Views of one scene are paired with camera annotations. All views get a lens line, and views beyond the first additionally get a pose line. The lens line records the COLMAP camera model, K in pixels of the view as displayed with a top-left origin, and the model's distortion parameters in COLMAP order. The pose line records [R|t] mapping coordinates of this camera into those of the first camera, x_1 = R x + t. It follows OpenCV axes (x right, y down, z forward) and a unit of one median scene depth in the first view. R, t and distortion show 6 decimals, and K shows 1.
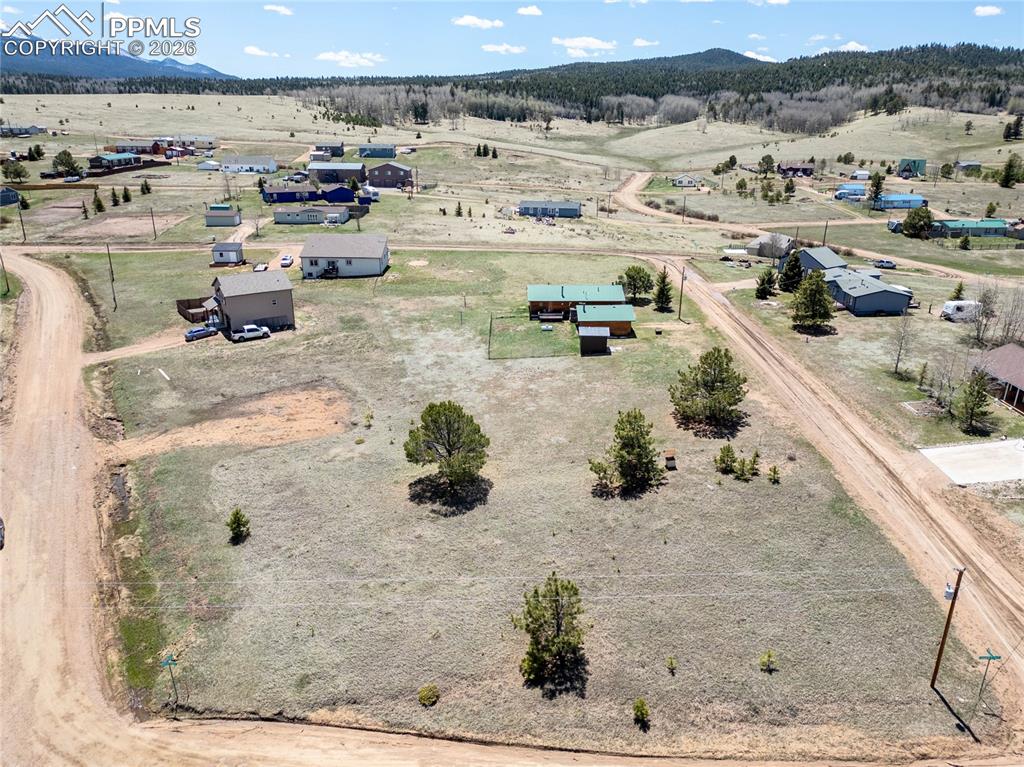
lens RADIAL K [[715.9, 0, 512.0], [0, 715.9, 383.5], [0, 0, 1]] dist [0.064302, -0.057088]
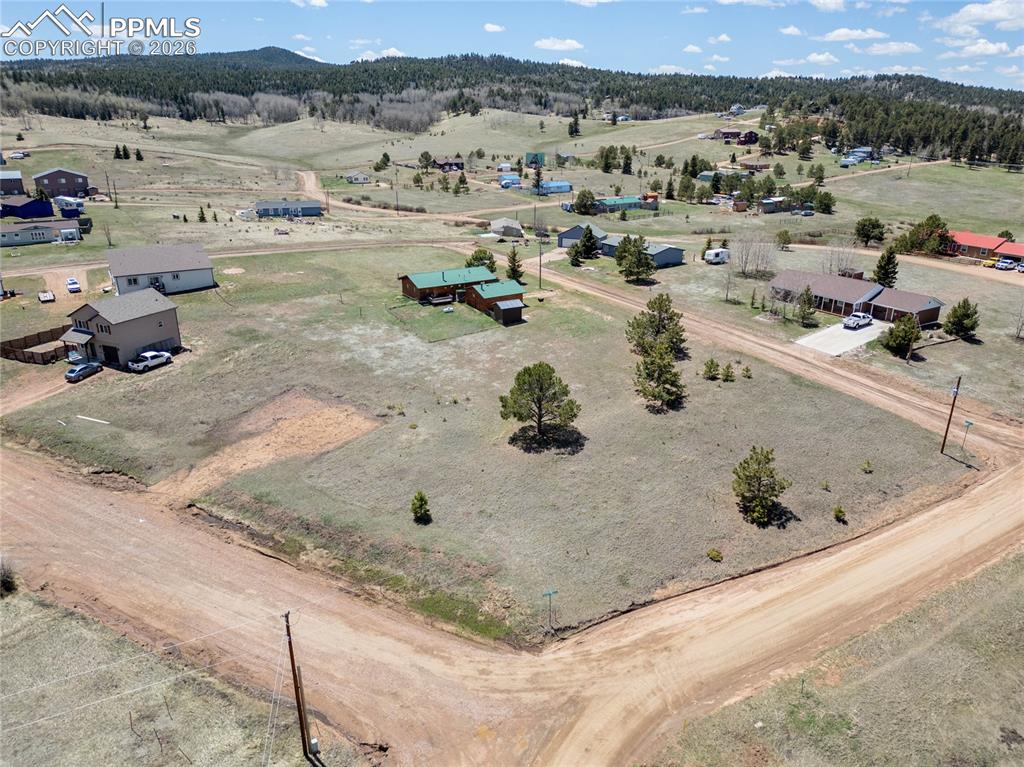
lens RADIAL K [[715.9, 0, 512.0], [0, 715.9, 383.5], [0, 0, 1]] dist [0.064302, -0.057088]
pose [[0.849299, -0.187123, 0.493636, -0.204143], [0.186653, 0.981113, 0.050775, -0.002361], [-0.493814, 0.049016, 0.868185, 0.004640]]
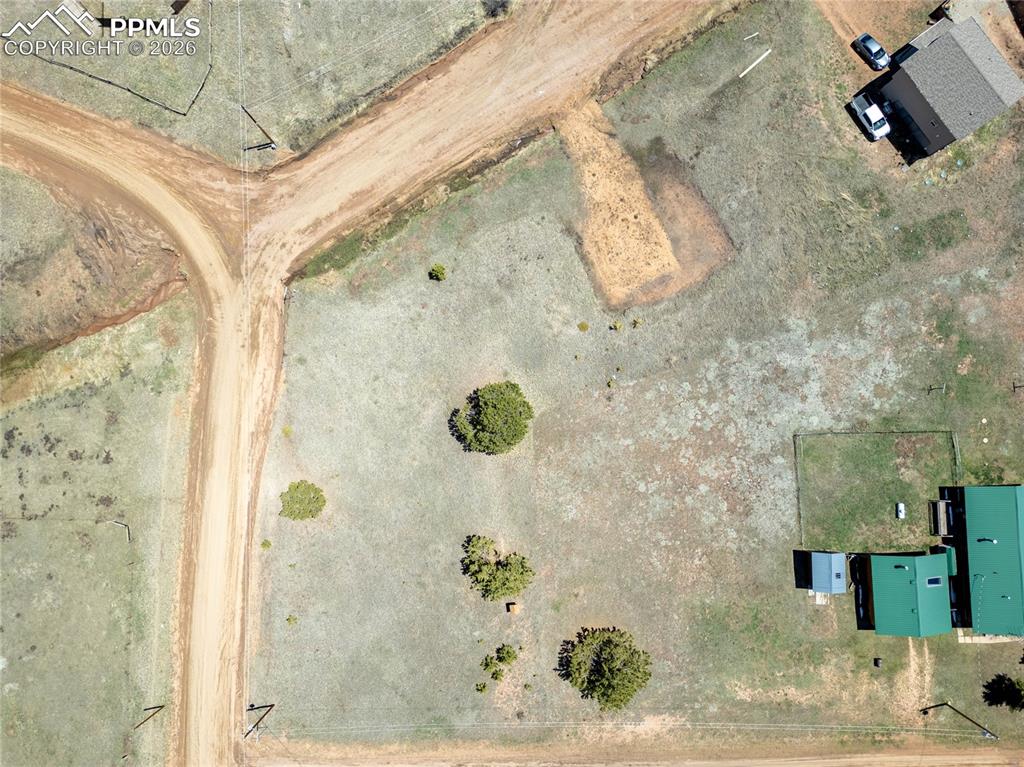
lens RADIAL K [[715.9, 0, 512.0], [0, 715.9, 383.5], [0, 0, 1]] dist [0.064302, -0.057088]
pose [[0.028706, 0.998658, -0.043096, -0.028474], [-0.345725, 0.050372, 0.936983, -0.304081], [0.937897, -0.011997, 0.346707, 0.179701]]
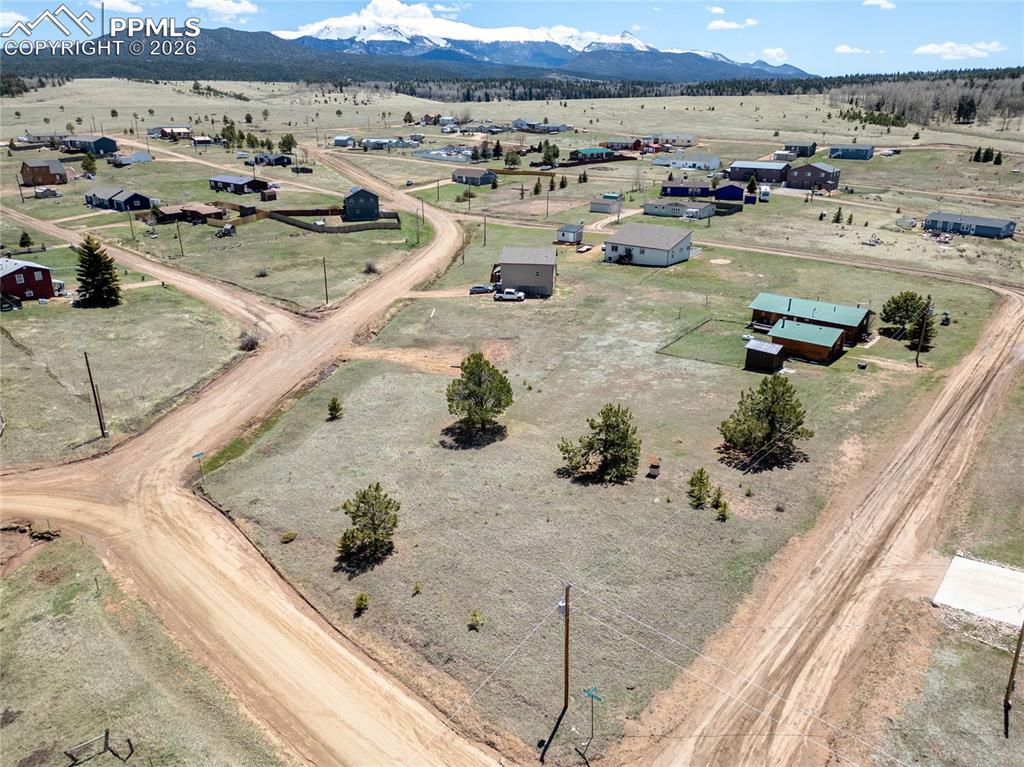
lens RADIAL K [[715.9, 0, 512.0], [0, 715.9, 383.5], [0, 0, 1]] dist [0.064302, -0.057088]
pose [[0.757961, 0.231962, -0.609662, 0.193353], [-0.231881, 0.969403, 0.080550, -0.011493], [0.609693, 0.080315, 0.788558, 0.031944]]
